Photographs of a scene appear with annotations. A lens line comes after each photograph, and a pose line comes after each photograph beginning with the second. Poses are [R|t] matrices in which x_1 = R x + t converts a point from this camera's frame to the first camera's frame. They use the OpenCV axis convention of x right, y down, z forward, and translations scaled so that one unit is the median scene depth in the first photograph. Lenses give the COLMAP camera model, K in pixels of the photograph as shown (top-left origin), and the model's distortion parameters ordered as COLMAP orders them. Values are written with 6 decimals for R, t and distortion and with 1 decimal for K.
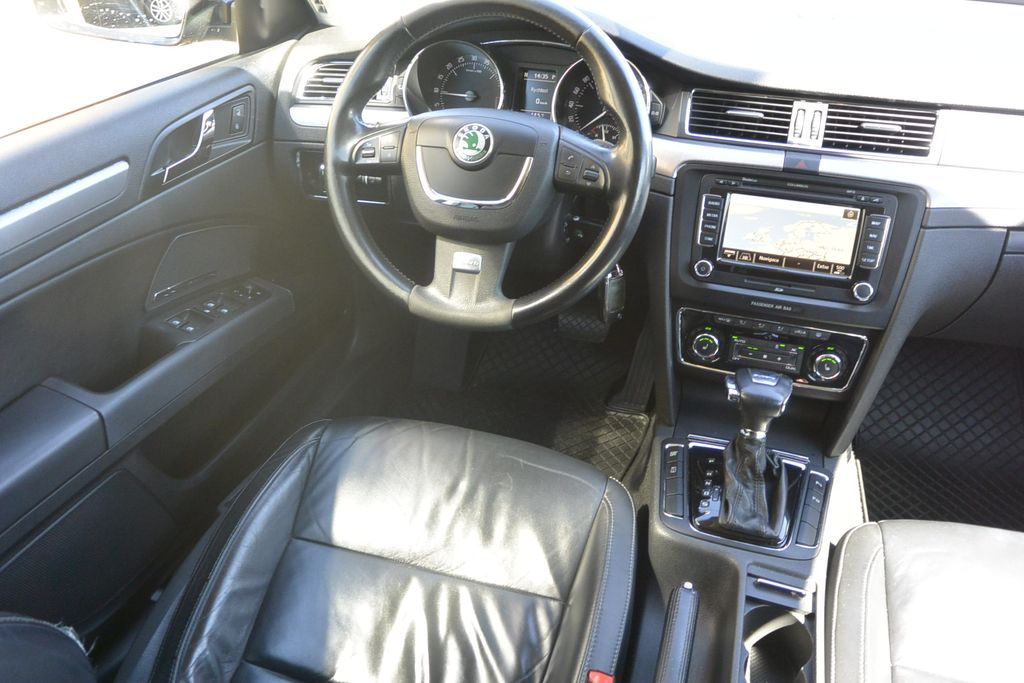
lens RADIAL K [[811.3, 0, 504.4], [0, 811.3, 334.0], [0, 0, 1]] dist [-0.023086, 0.024253]
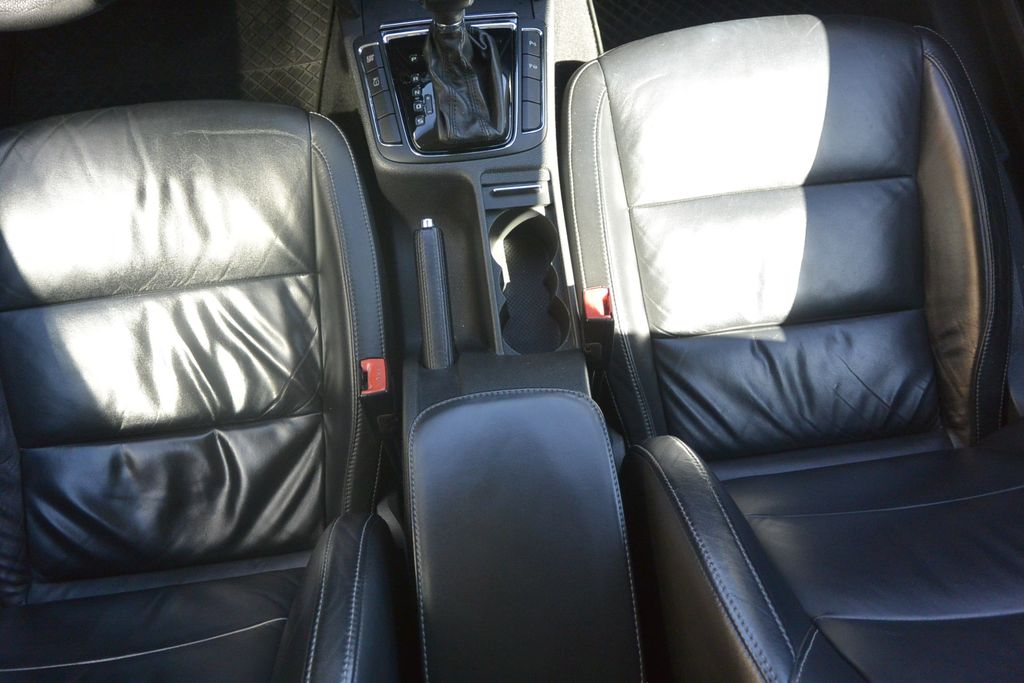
lens RADIAL K [[811.3, 0, 504.3], [0, 811.3, 335.4], [0, 0, 1]] dist [-0.023086, 0.024253]
pose [[0.910409, -0.395258, 0.122177, 0.125874], [0.222110, 0.716123, 0.661691, -0.186702], [-0.349032, -0.575273, 0.739755, 0.165853]]
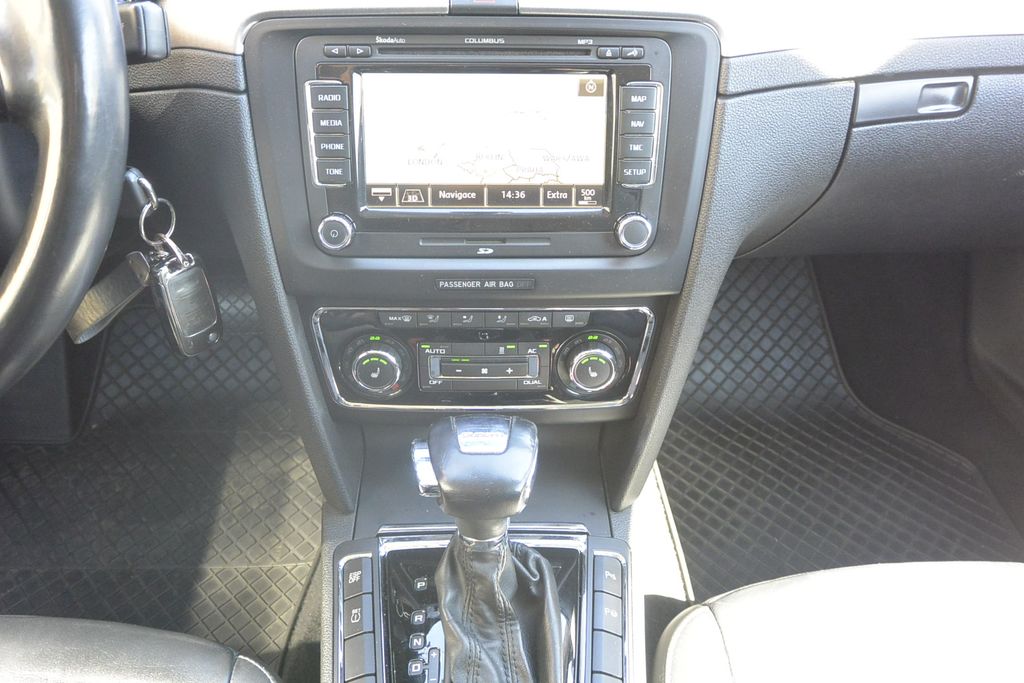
lens RADIAL K [[811.3, 0, 503.9], [0, 811.3, 334.7], [0, 0, 1]] dist [-0.023086, 0.024253]
pose [[0.944578, -0.195427, 0.263782, 0.204896], [0.165367, 0.977368, 0.131933, -0.069774], [-0.283595, -0.081000, 0.955517, 0.500111]]
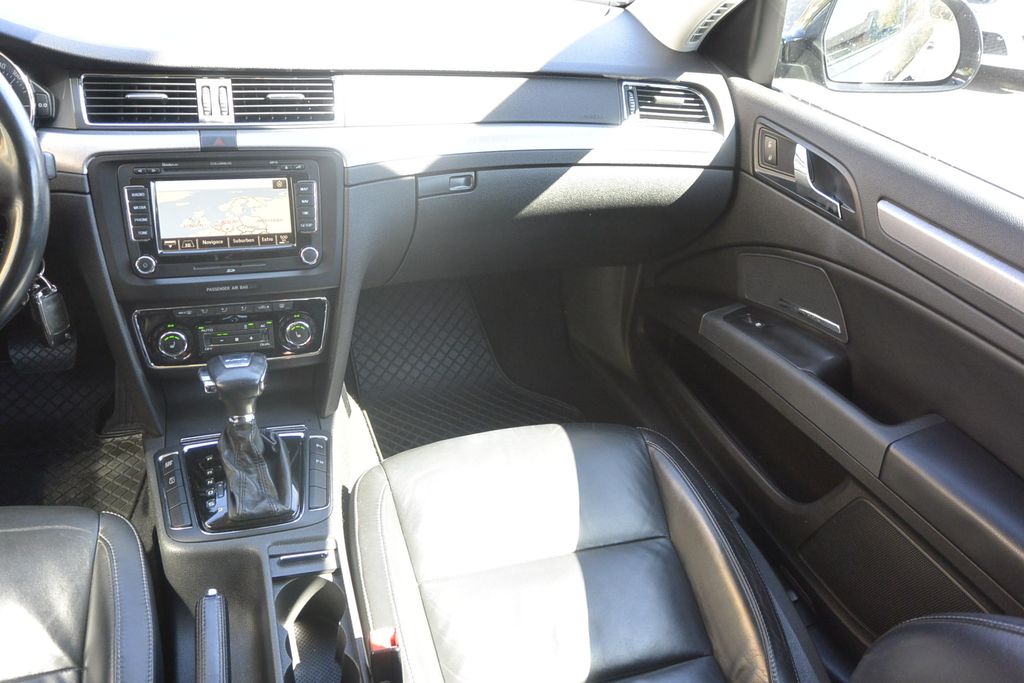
lens RADIAL K [[811.3, 0, 504.5], [0, 811.3, 333.8], [0, 0, 1]] dist [-0.023086, 0.024253]
pose [[0.810153, -0.244507, 0.532794, 0.066146], [0.234552, 0.968145, 0.087642, 0.011893], [-0.537250, 0.053964, 0.841695, -0.004105]]
